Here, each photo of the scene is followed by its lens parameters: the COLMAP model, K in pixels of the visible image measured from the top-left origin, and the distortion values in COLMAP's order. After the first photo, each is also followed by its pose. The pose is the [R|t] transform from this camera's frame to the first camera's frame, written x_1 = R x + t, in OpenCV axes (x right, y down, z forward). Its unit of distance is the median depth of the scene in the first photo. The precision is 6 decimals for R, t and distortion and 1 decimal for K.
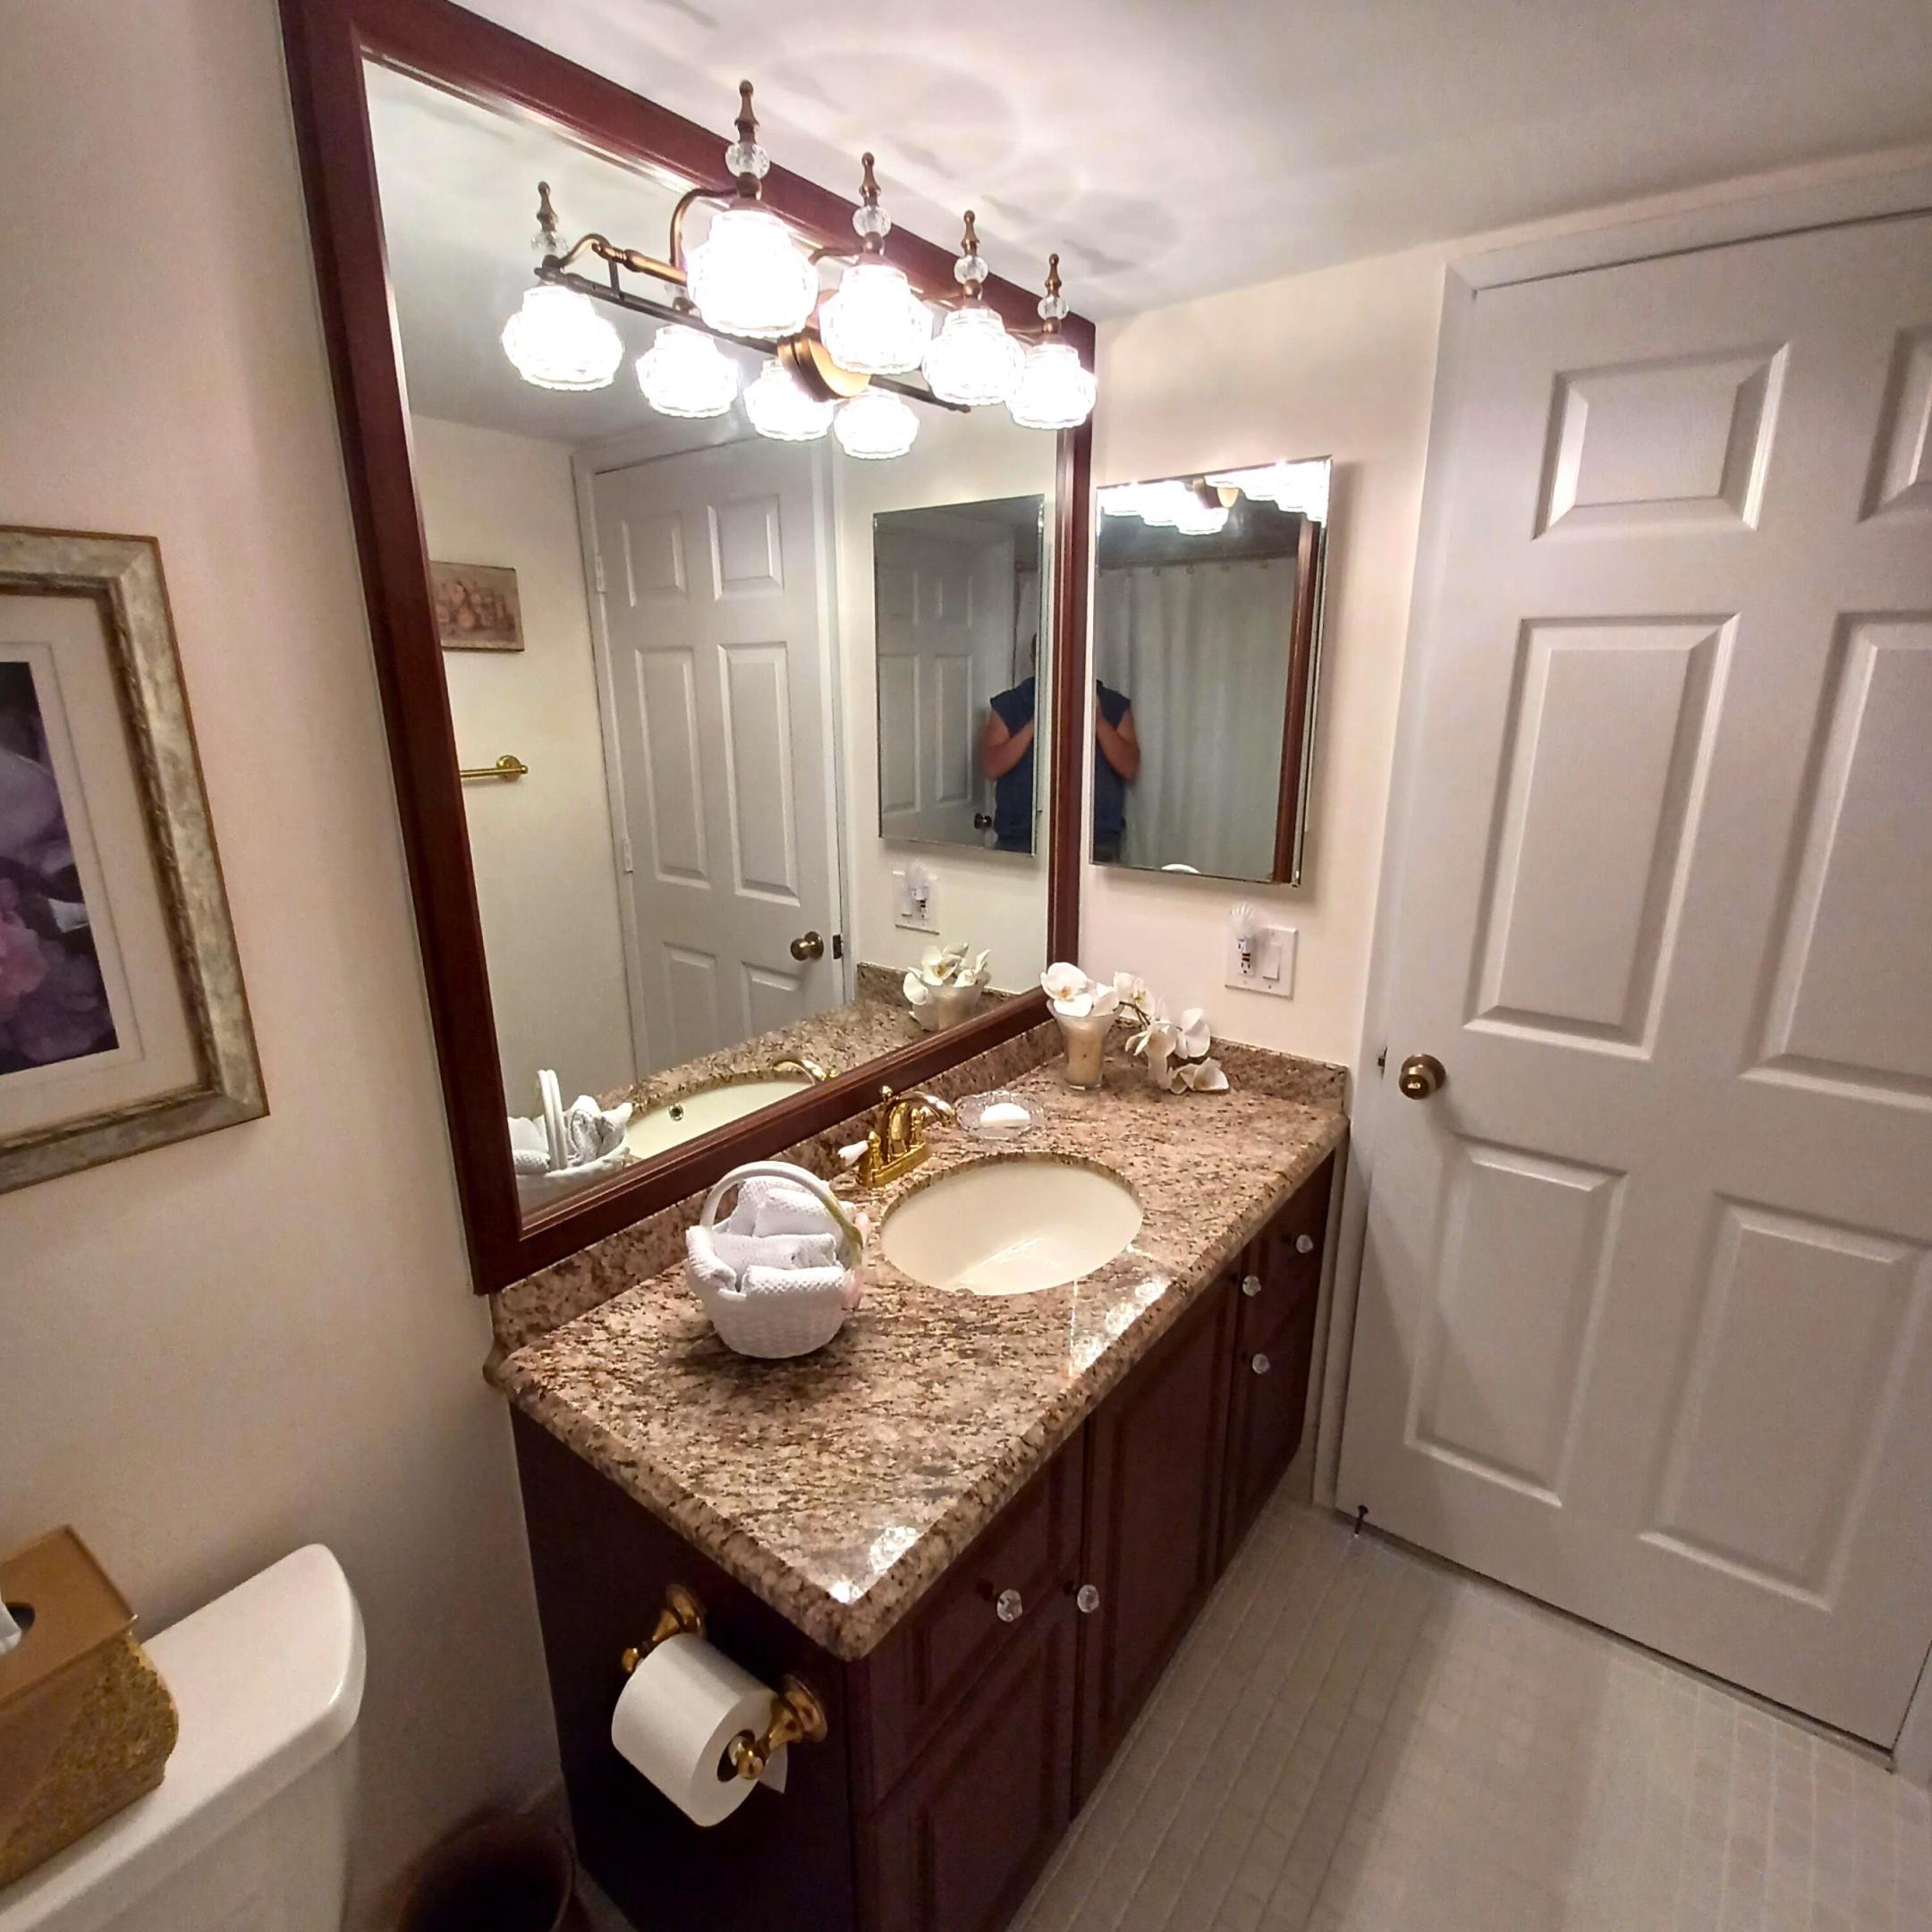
lens RADIAL K [[1031.5, 0, 957.2], [0, 1031.5, 969.3], [0, 0, 1]] dist [0.004258, -0.005039]
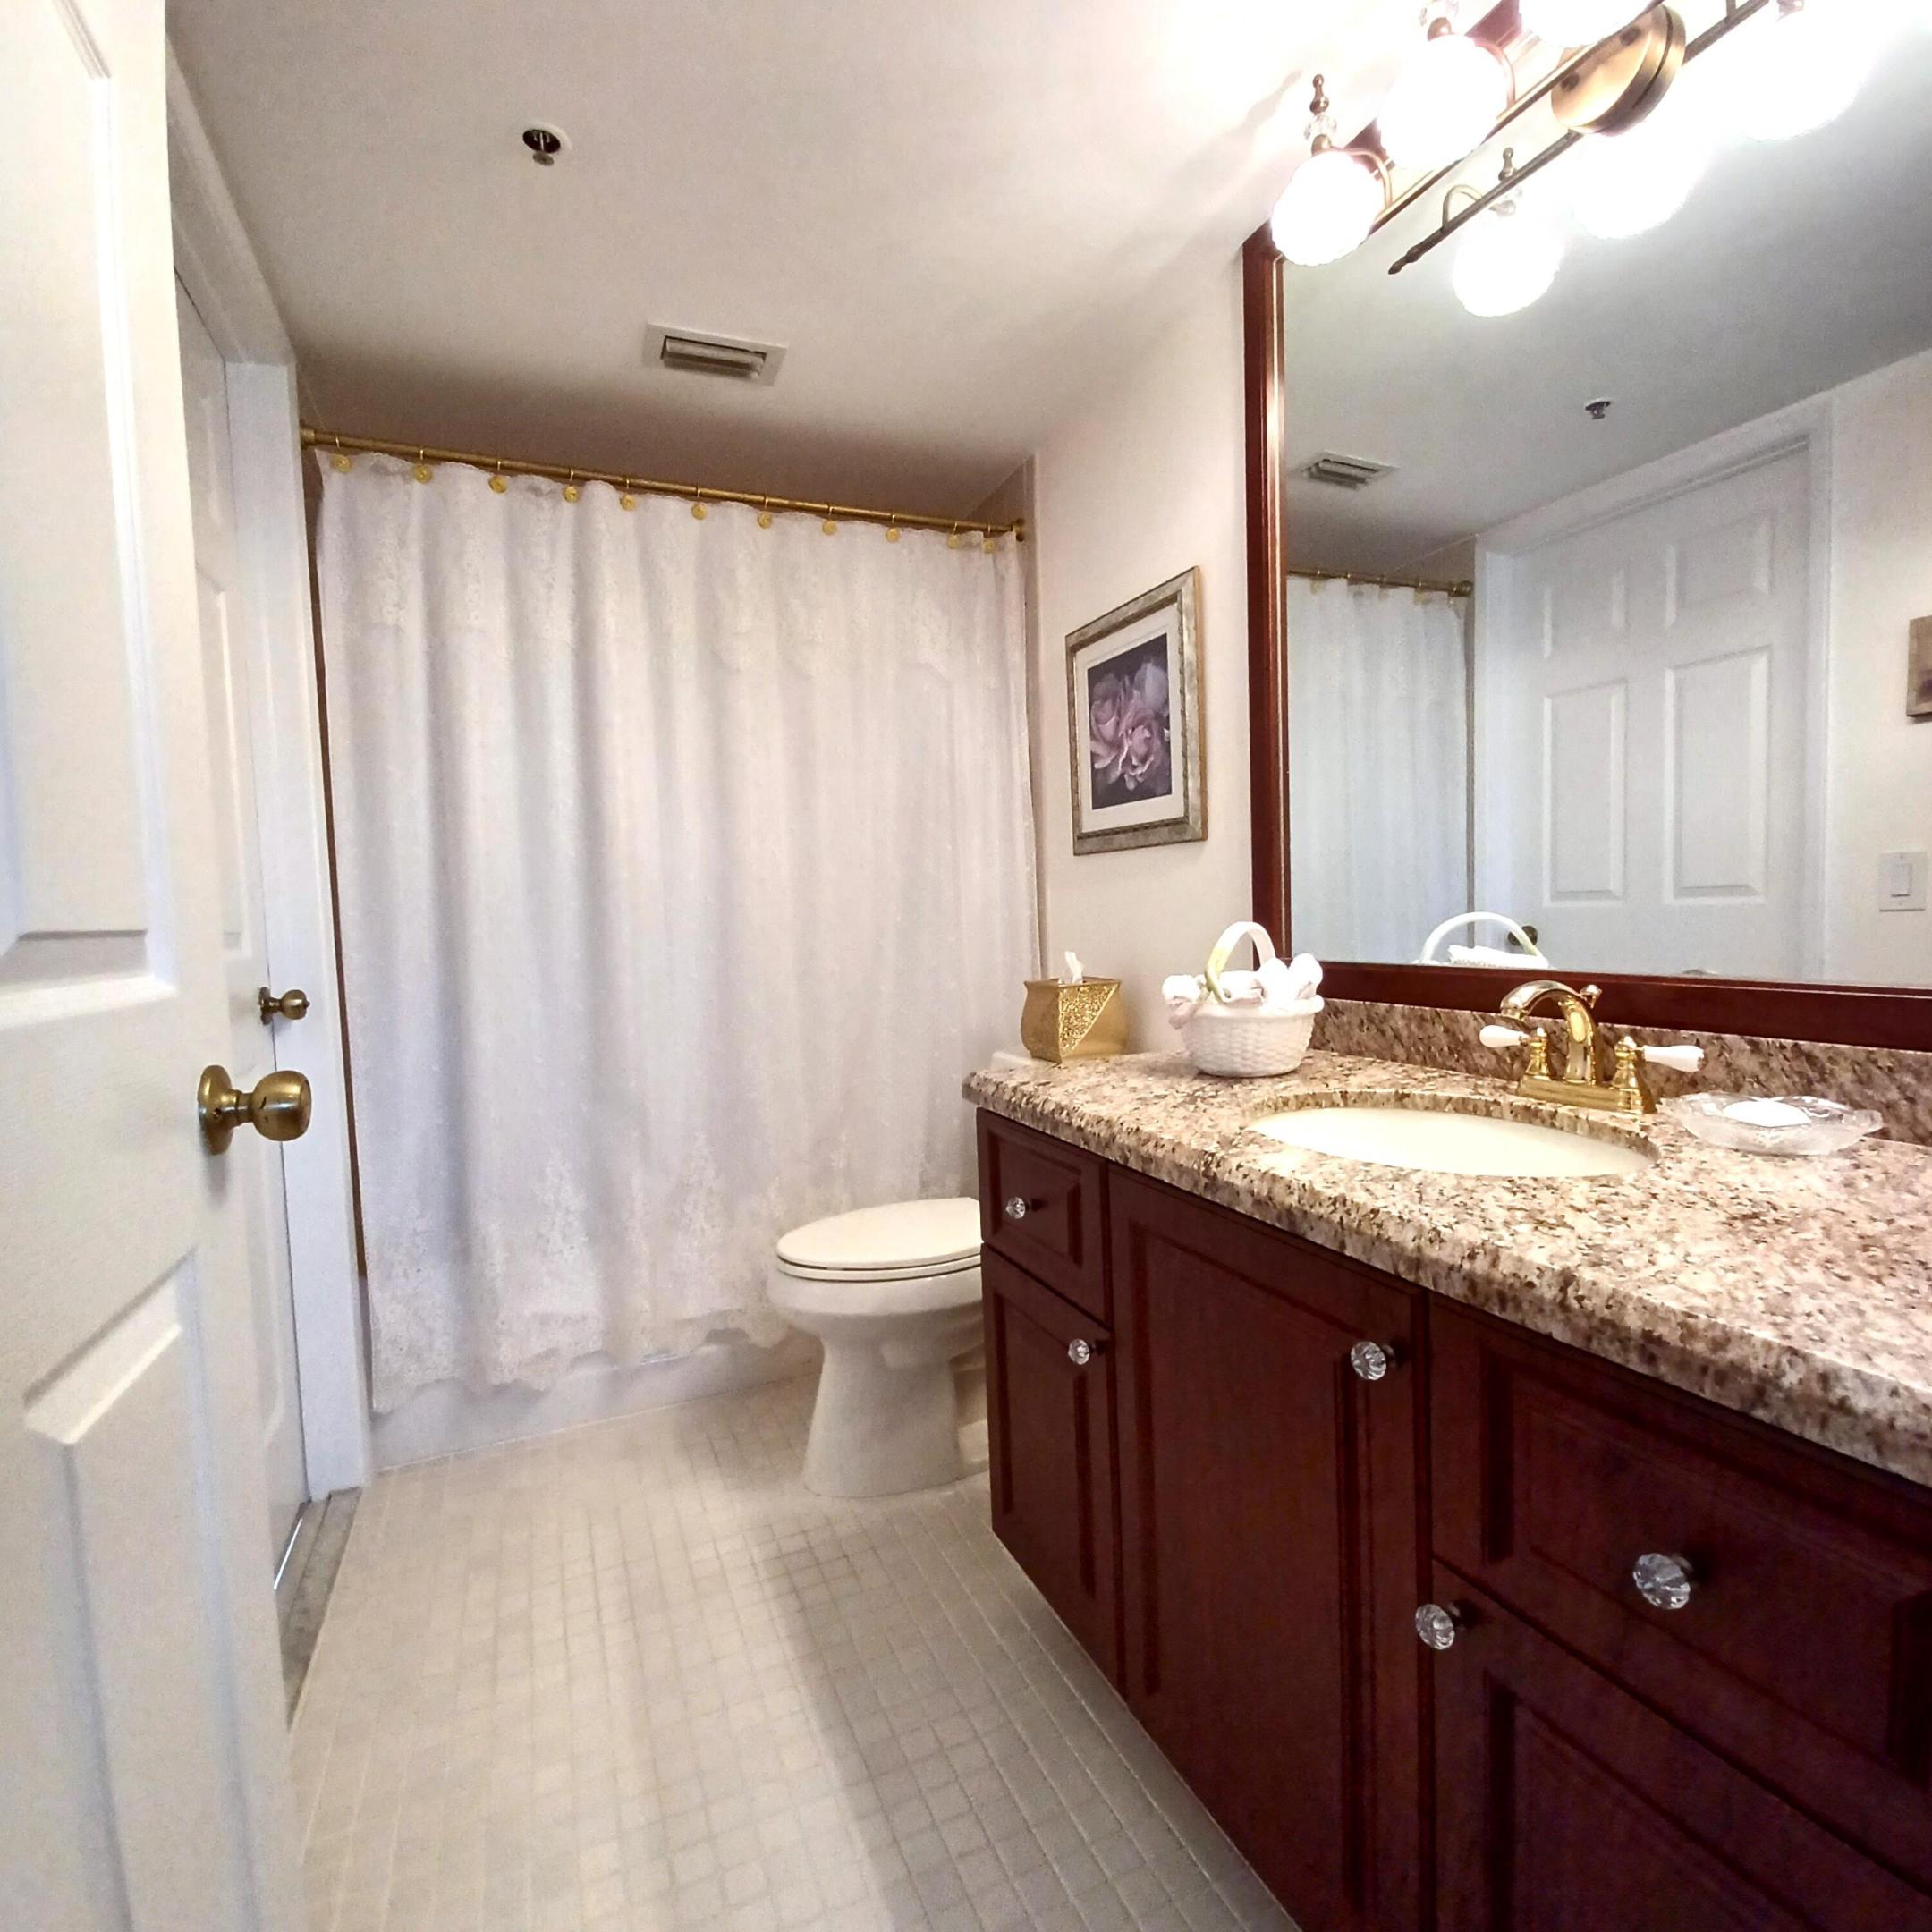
lens RADIAL K [[1031.5, 0, 975.2], [0, 1031.5, 968.1], [0, 0, 1]] dist [0.004258, -0.005039]
pose [[-0.494432, 0.068415, -0.866520, 1.106487], [-0.204740, 0.959682, 0.192595, 0.072740], [0.844759, 0.272636, -0.460490, 1.366397]]
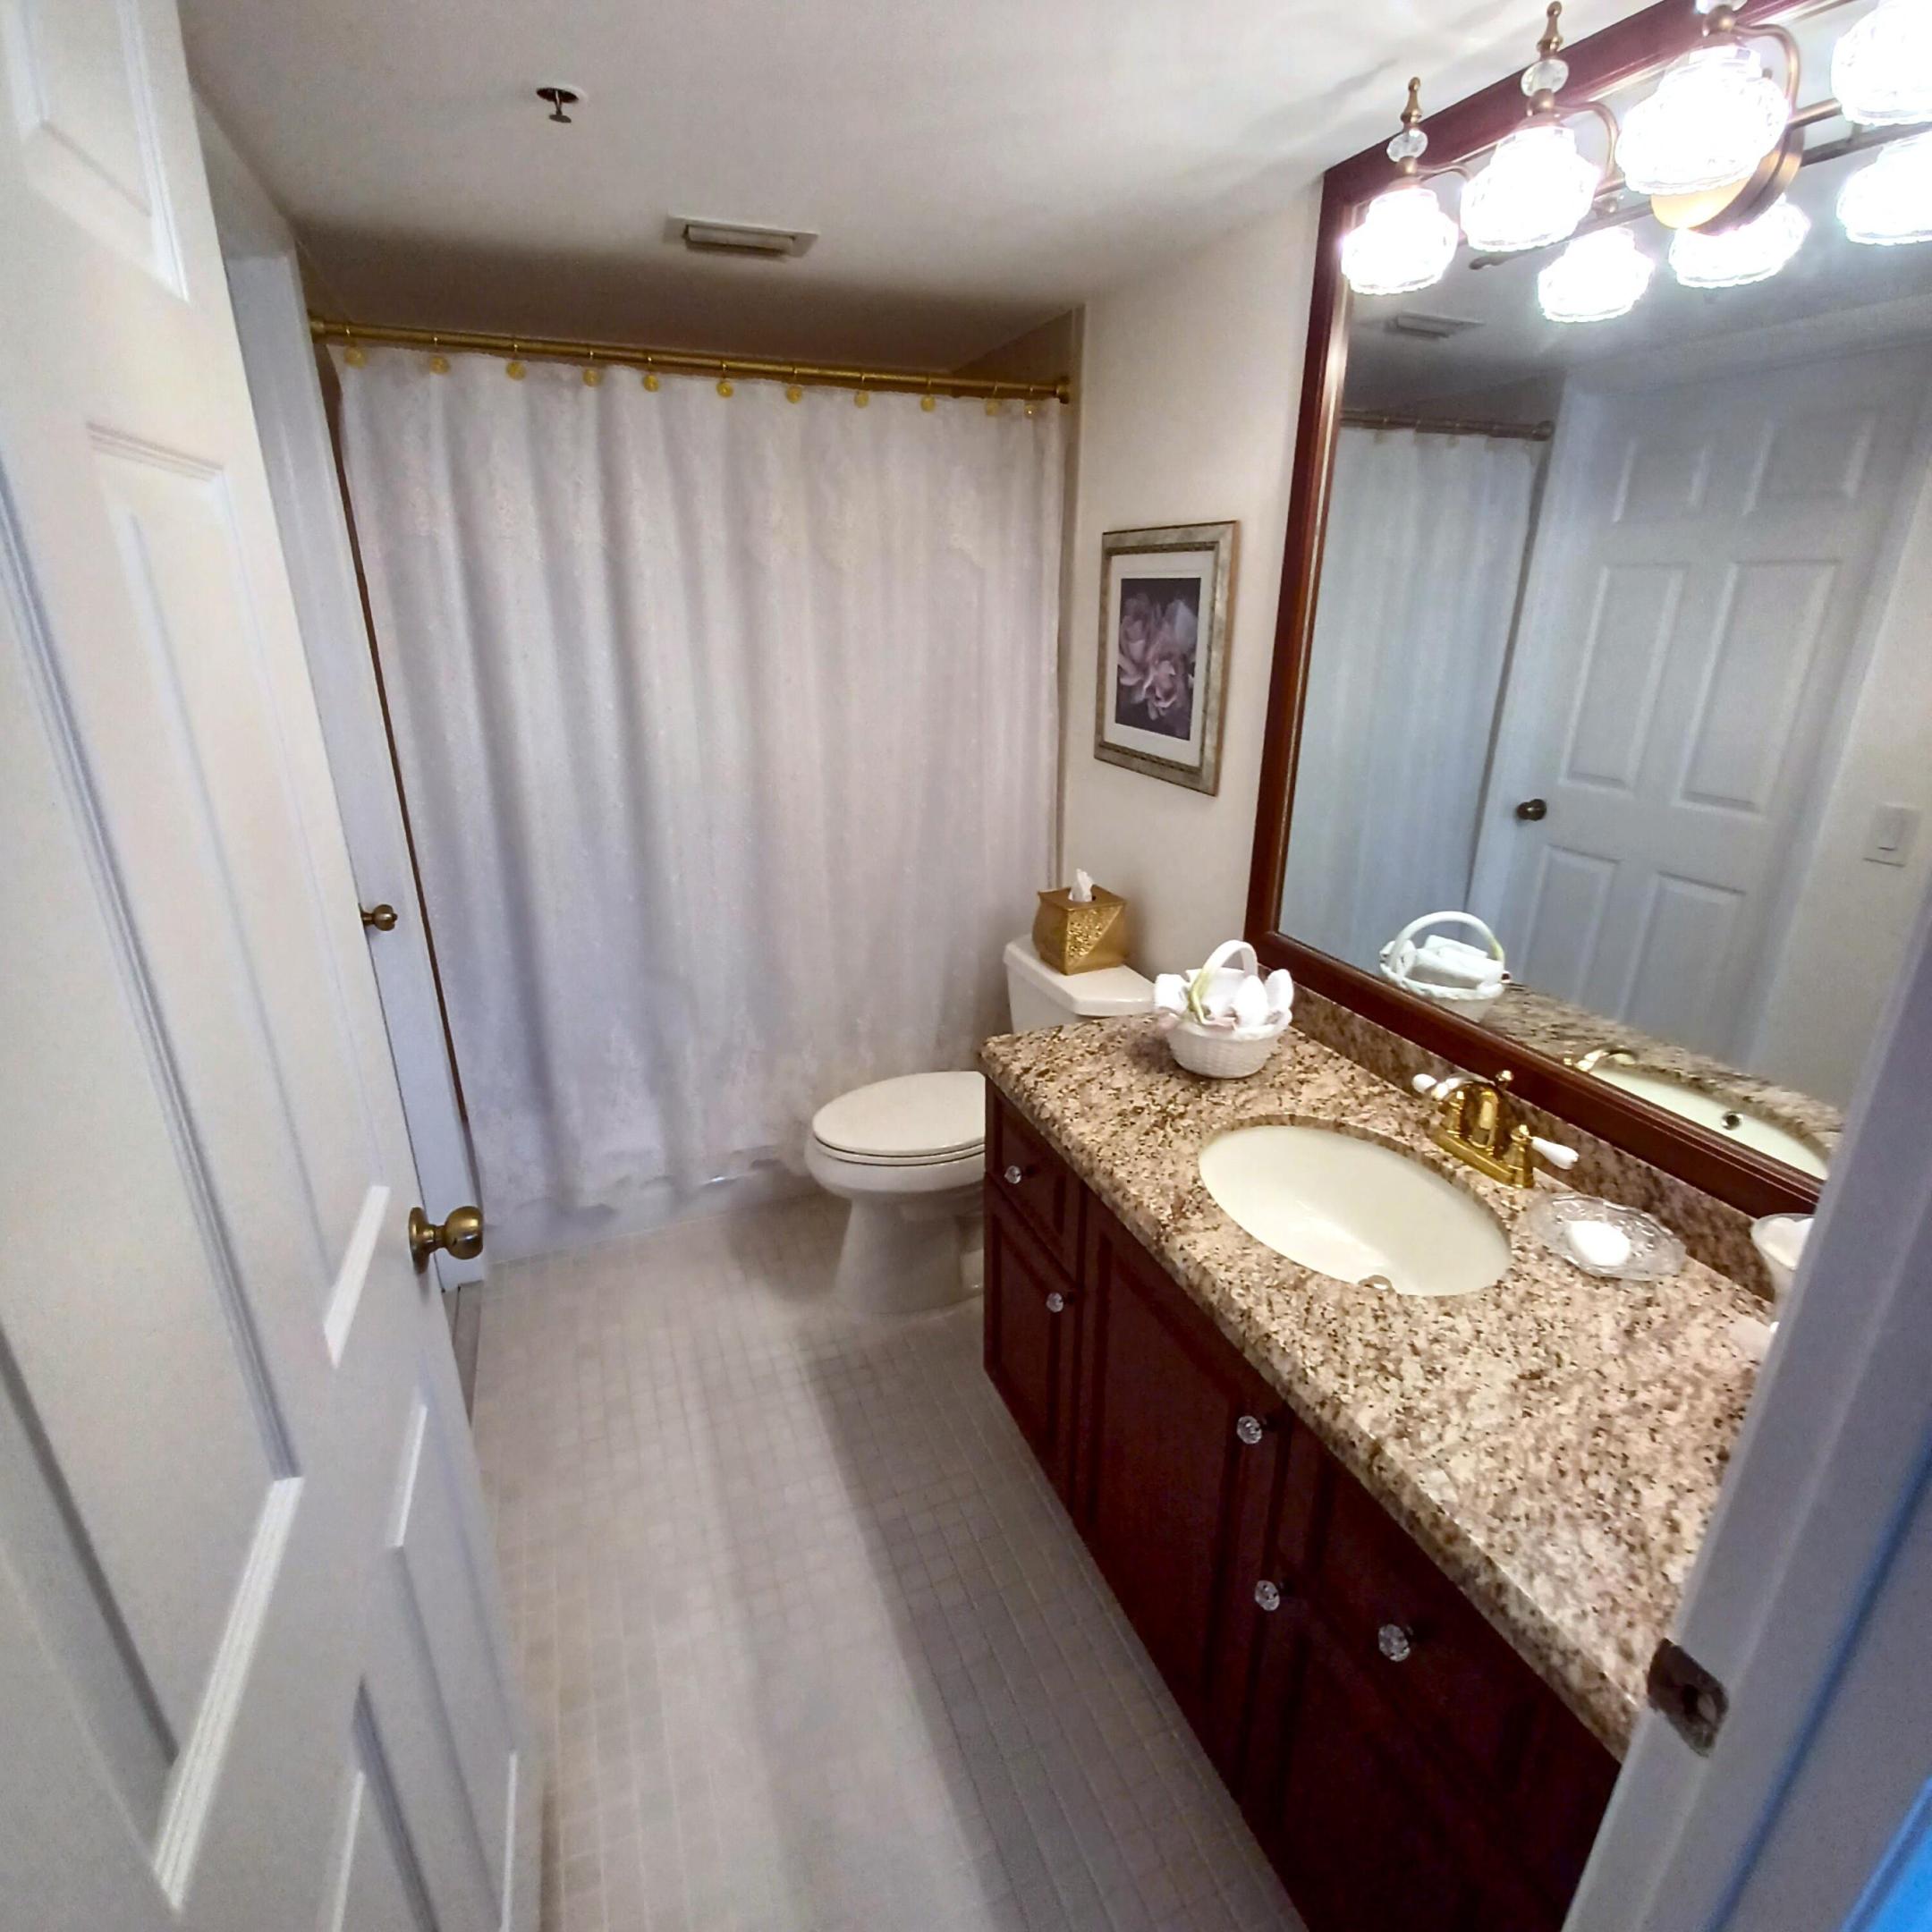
lens RADIAL K [[1031.5, 0, 969.2], [0, 1031.5, 979.4], [0, 0, 1]] dist [0.004258, -0.005039]
pose [[-0.522995, 0.300110, -0.797753, 1.180682], [-0.237194, 0.847743, 0.474416, -0.360254], [0.818667, 0.437340, -0.372181, 1.301675]]
